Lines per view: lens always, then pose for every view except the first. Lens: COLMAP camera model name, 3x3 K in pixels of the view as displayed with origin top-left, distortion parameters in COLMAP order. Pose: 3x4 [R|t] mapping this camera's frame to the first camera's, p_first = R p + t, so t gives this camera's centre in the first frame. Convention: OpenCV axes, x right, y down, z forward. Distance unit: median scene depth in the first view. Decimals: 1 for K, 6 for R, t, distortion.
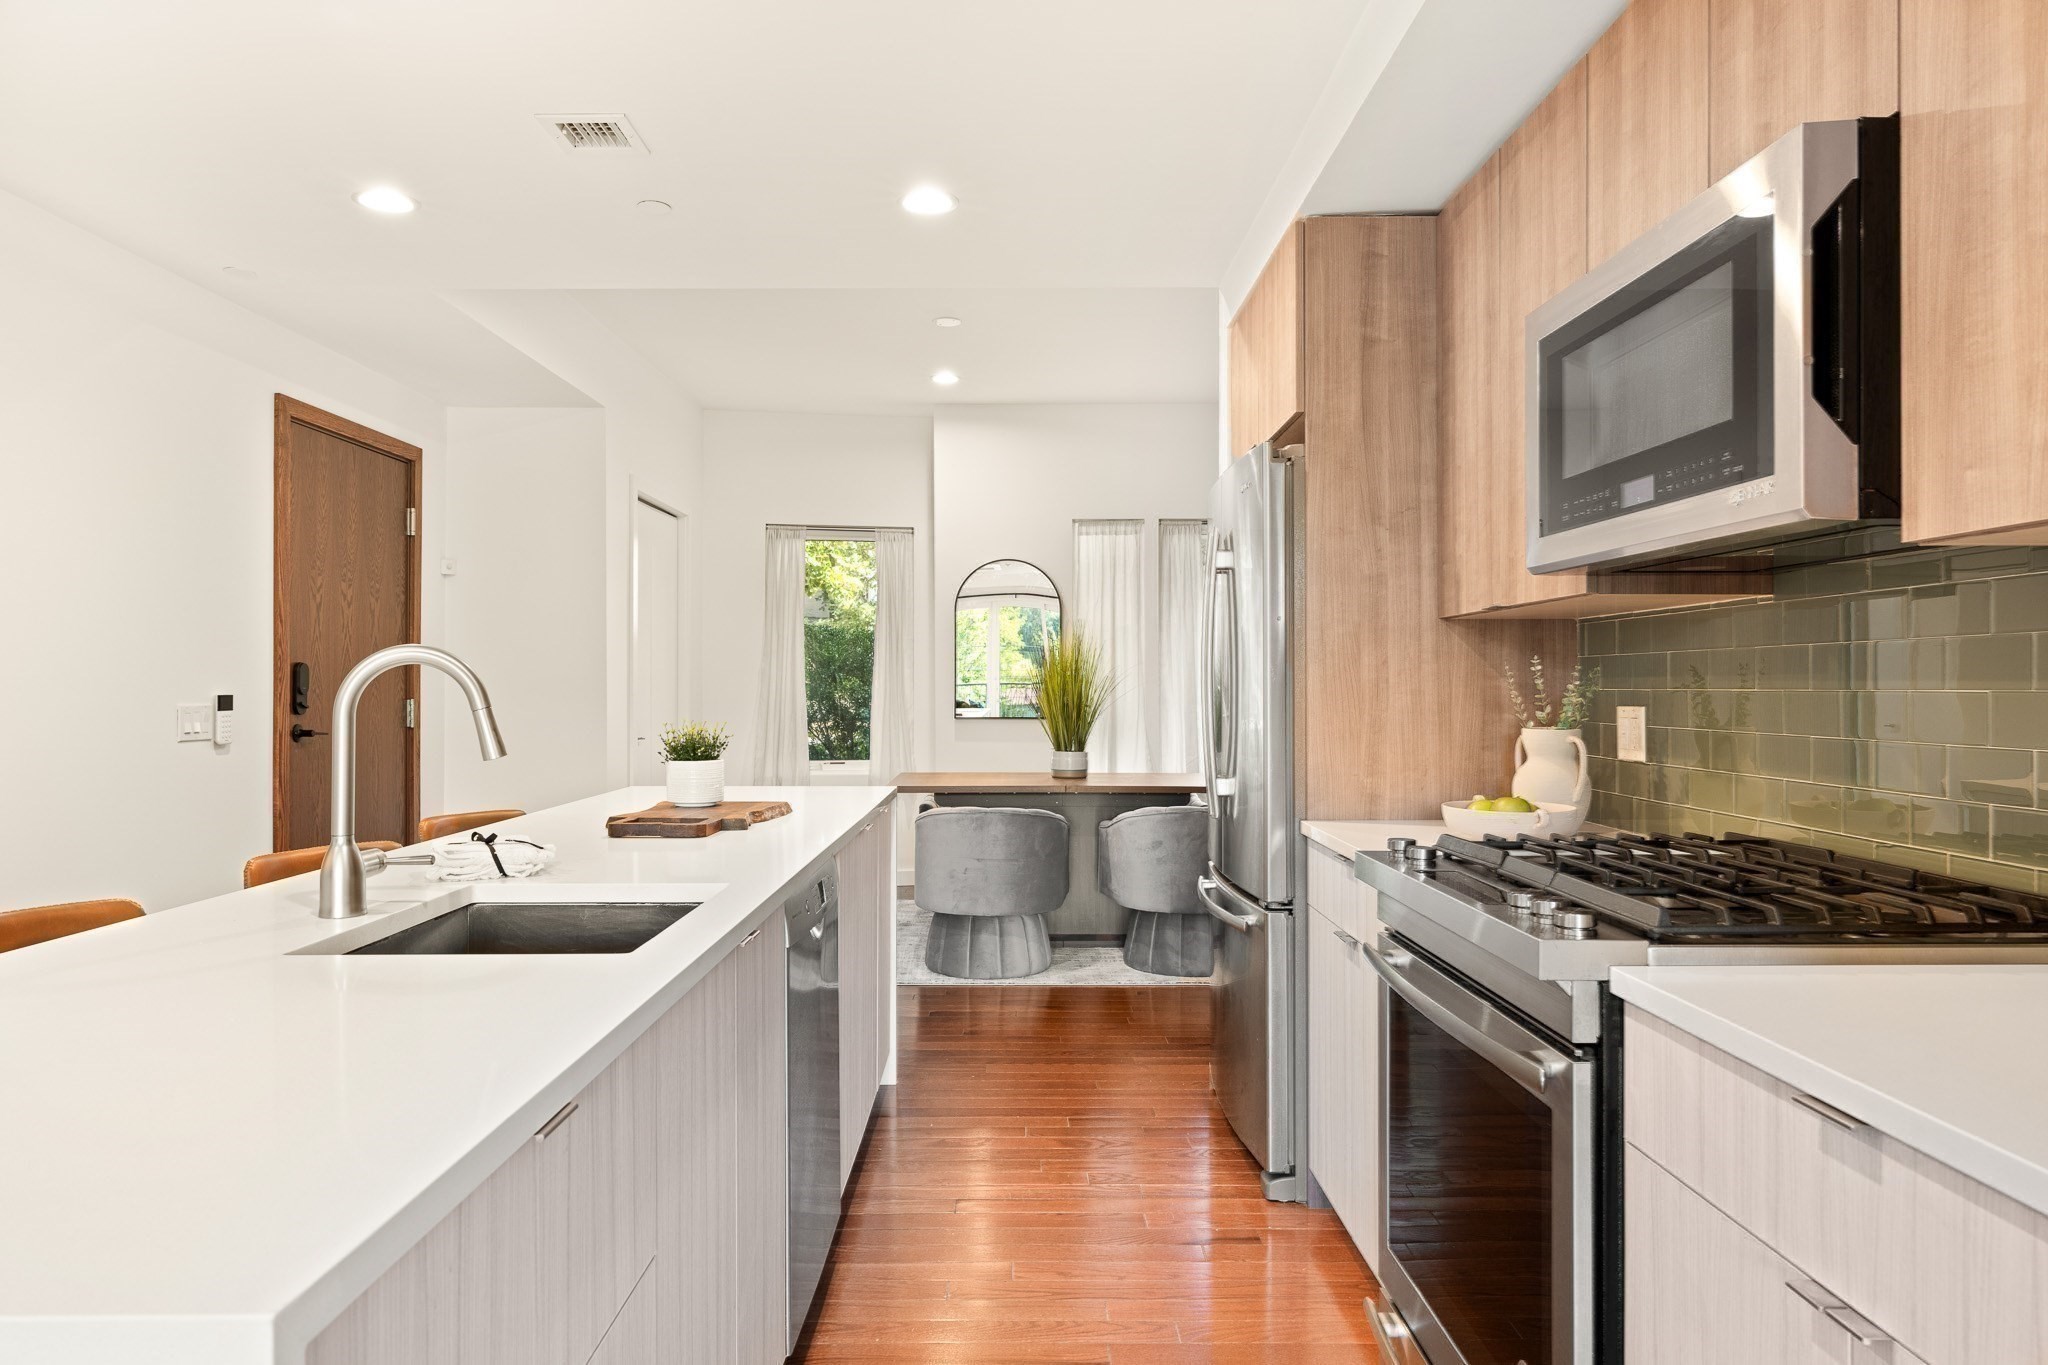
lens RADIAL K [[1267.6, 0, 1027.6], [0, 1267.6, 679.9], [0, 0, 1]] dist [0.001217, 0.002314]
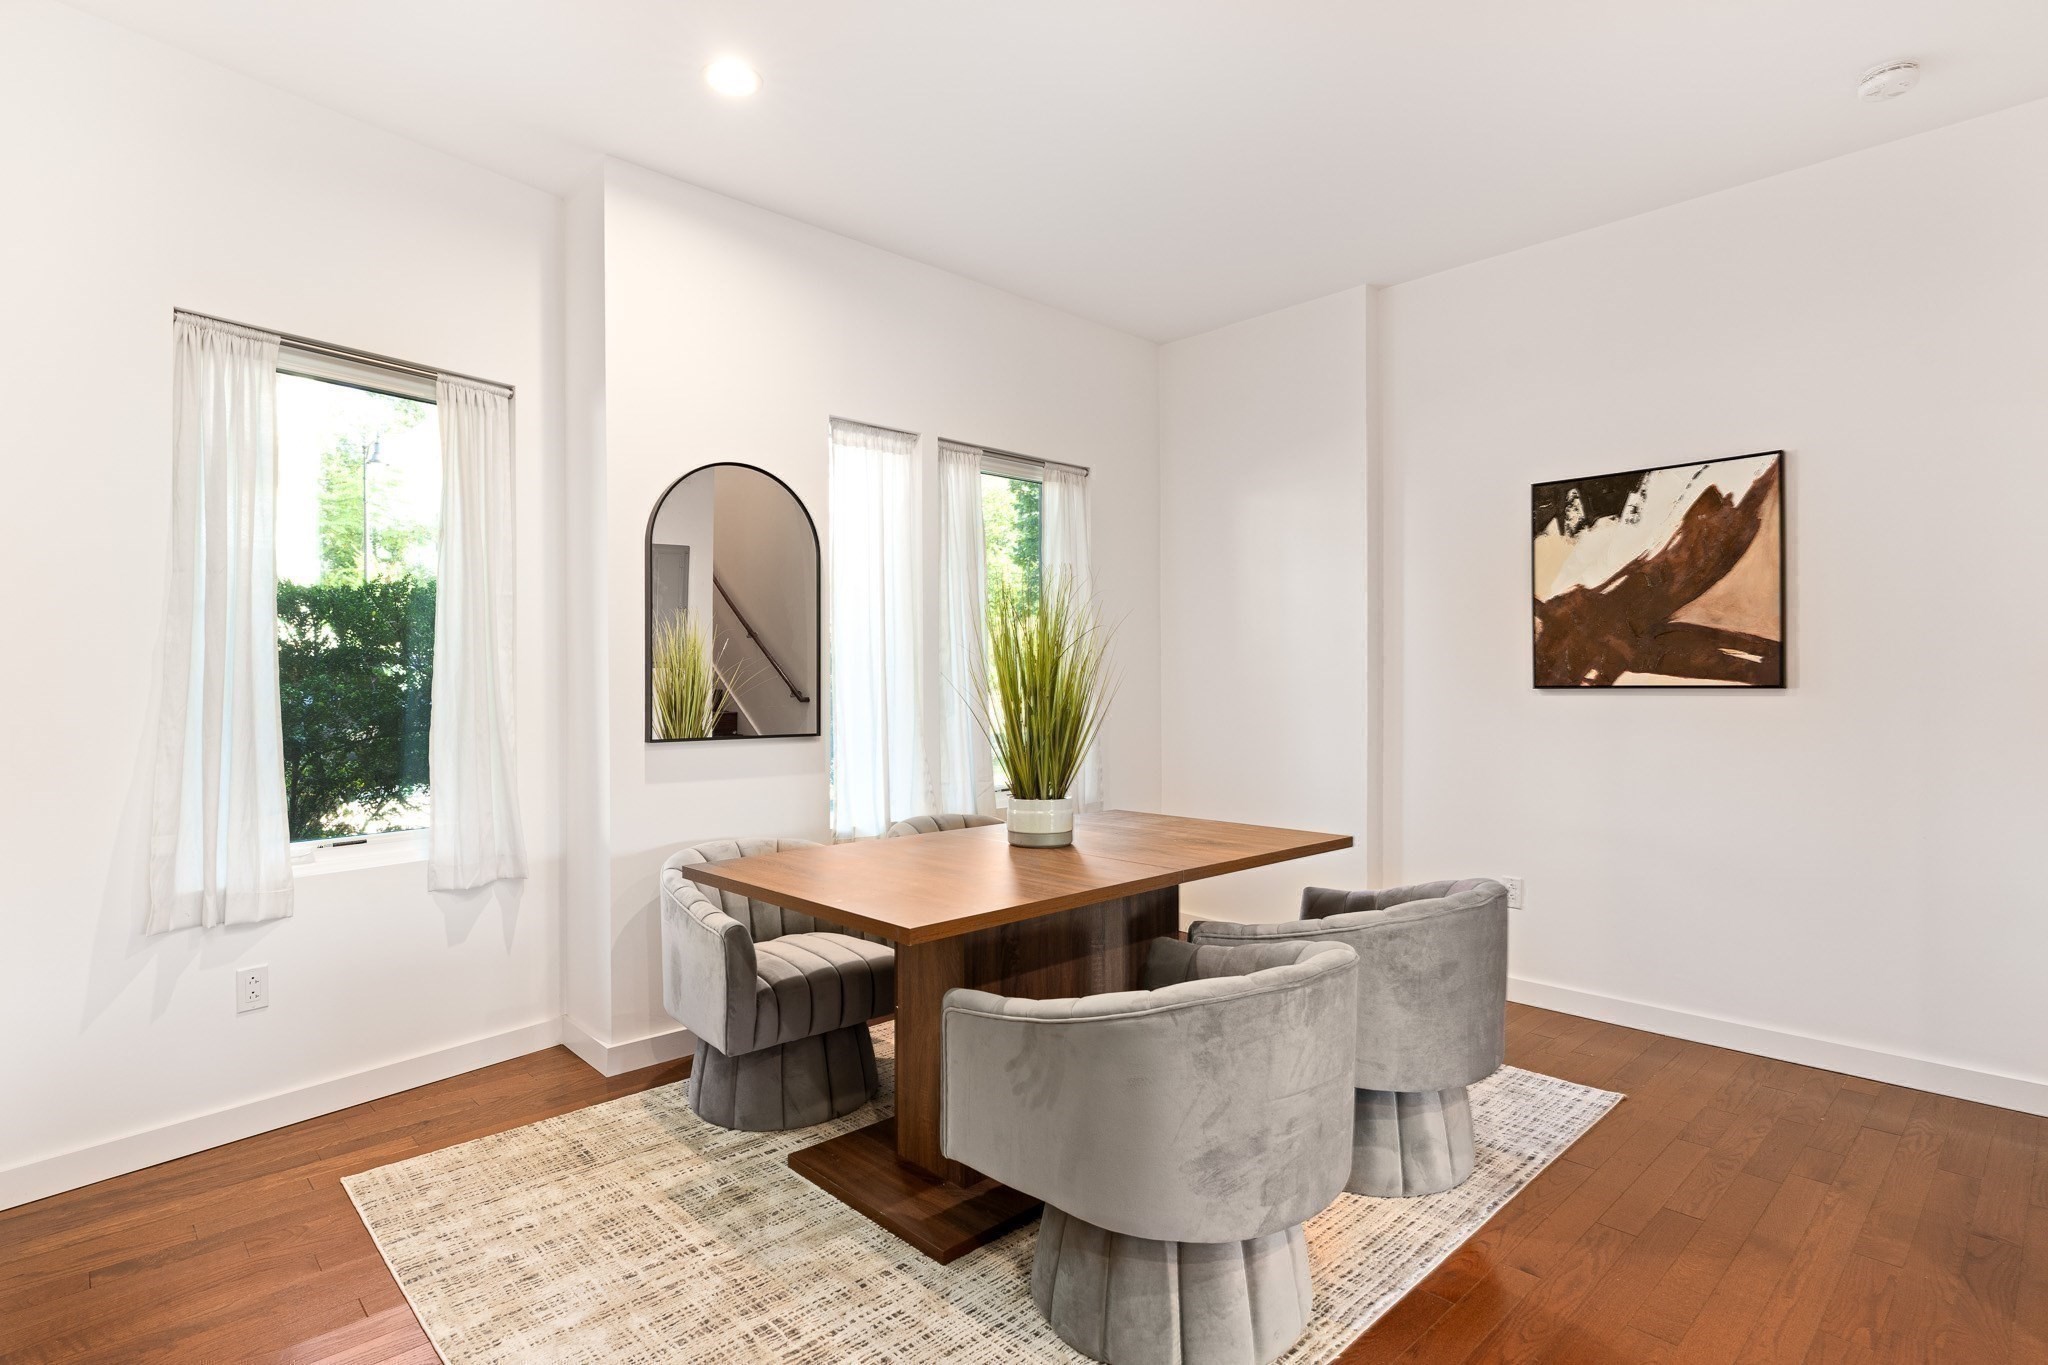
lens RADIAL K [[1049.8, 0, 1023.6], [0, 1049.8, 690.7], [0, 0, 1]] dist [0.006458, 0.000921]
pose [[0.748888, -0.002661, 0.662691, -0.607409], [0.000384, 0.999994, 0.003582, 0.015742], [-0.662697, -0.002428, 0.748884, 1.435901]]
